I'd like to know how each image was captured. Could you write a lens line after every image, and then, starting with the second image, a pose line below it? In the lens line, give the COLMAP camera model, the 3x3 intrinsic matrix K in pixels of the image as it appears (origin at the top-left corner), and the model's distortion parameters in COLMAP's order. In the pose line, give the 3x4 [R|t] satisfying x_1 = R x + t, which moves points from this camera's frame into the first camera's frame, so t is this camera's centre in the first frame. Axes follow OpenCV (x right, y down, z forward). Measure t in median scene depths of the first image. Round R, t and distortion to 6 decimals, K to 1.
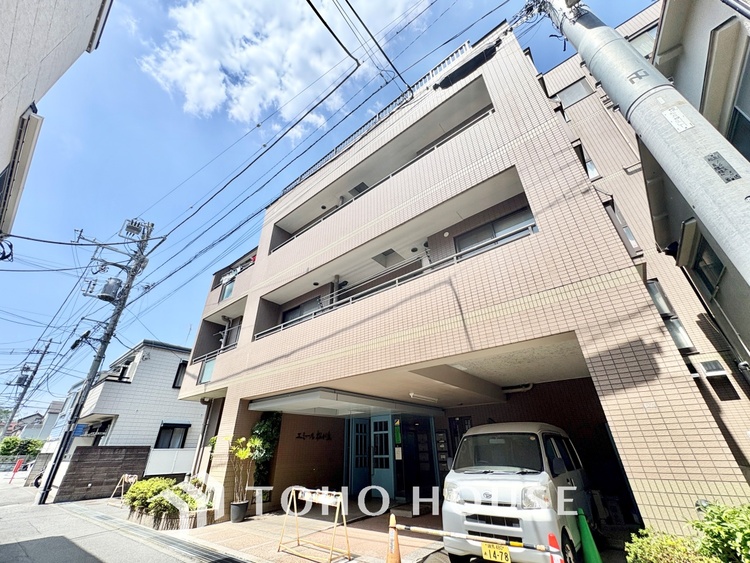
lens RADIAL K [[298.9, 0, 375.0], [0, 298.9, 281.5], [0, 0, 1]] dist [0.001717, 0.000220]
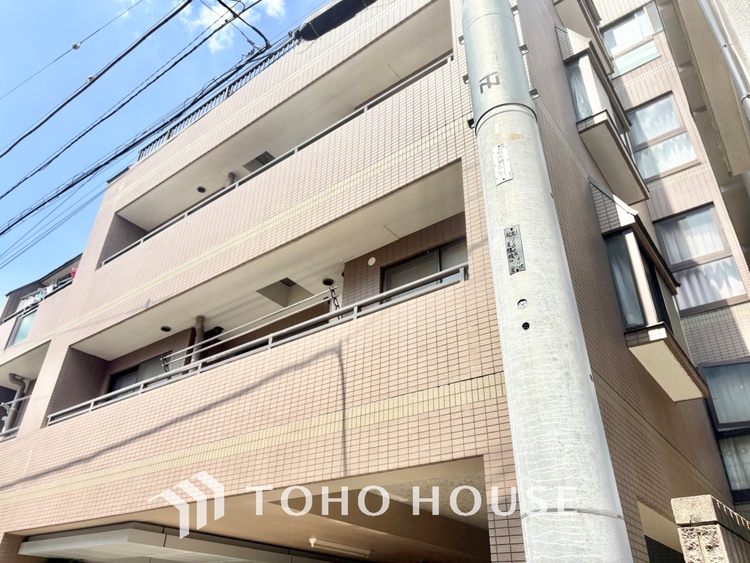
lens RADIAL K [[563.0, 0, 375.9], [0, 563.0, 284.3], [0, 0, 1]] dist [0.046226, -0.051448]
pose [[0.998519, 0.054002, 0.006624, 0.209103], [-0.053667, 0.997627, -0.043139, -0.057284], [-0.008938, 0.042720, 0.999047, -0.071291]]
